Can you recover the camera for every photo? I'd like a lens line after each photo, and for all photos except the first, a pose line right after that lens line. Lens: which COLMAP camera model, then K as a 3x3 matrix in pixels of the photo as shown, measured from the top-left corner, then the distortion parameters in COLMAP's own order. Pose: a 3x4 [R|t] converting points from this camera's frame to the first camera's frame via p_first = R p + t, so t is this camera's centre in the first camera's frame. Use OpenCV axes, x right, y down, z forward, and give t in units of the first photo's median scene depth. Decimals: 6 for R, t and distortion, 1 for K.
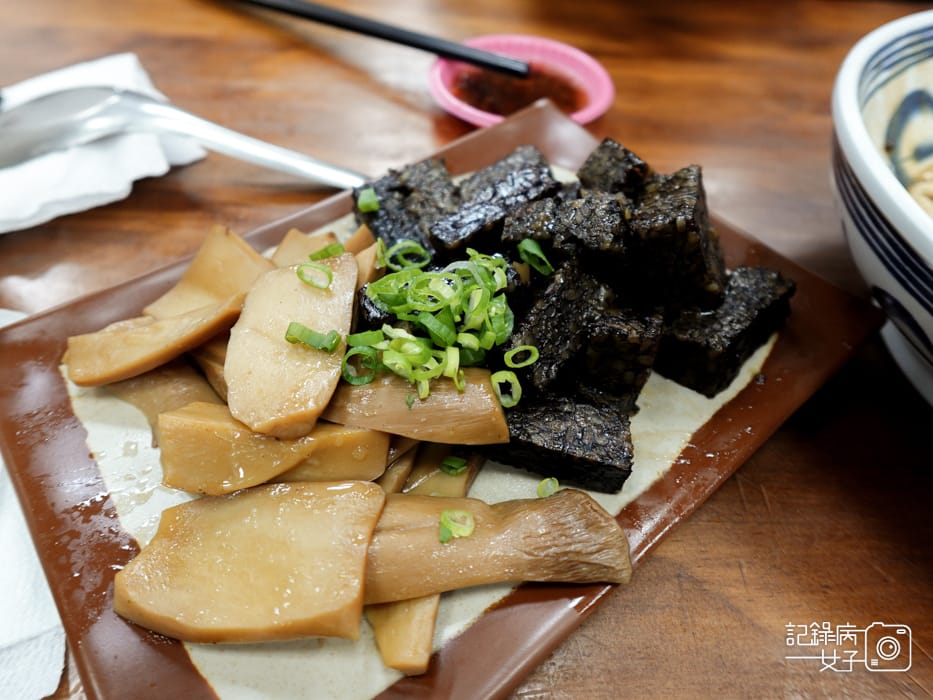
lens RADIAL K [[591.8, 0, 466.5], [0, 591.8, 350.0], [0, 0, 1]] dist [-0.004757, 0.006281]
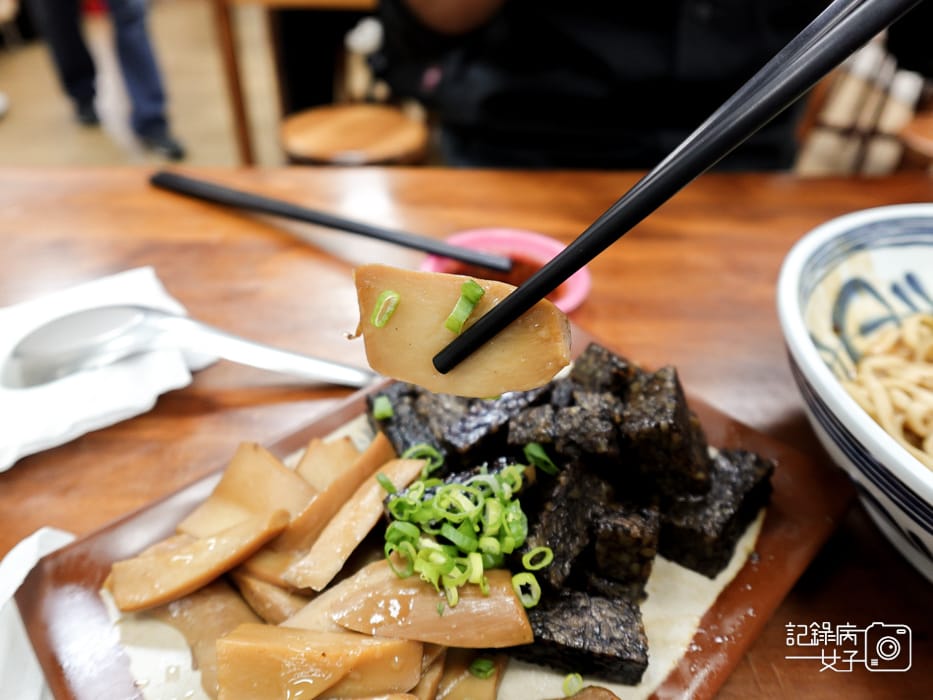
lens RADIAL K [[642.8, 0, 466.5], [0, 642.8, 350.0], [0, 0, 1]] dist [-0.002308, 0.000145]
pose [[0.997831, -0.051590, 0.040898, -0.064319], [0.059323, 0.973978, -0.218743, -0.104543], [-0.028549, 0.220694, 0.974925, -0.235923]]
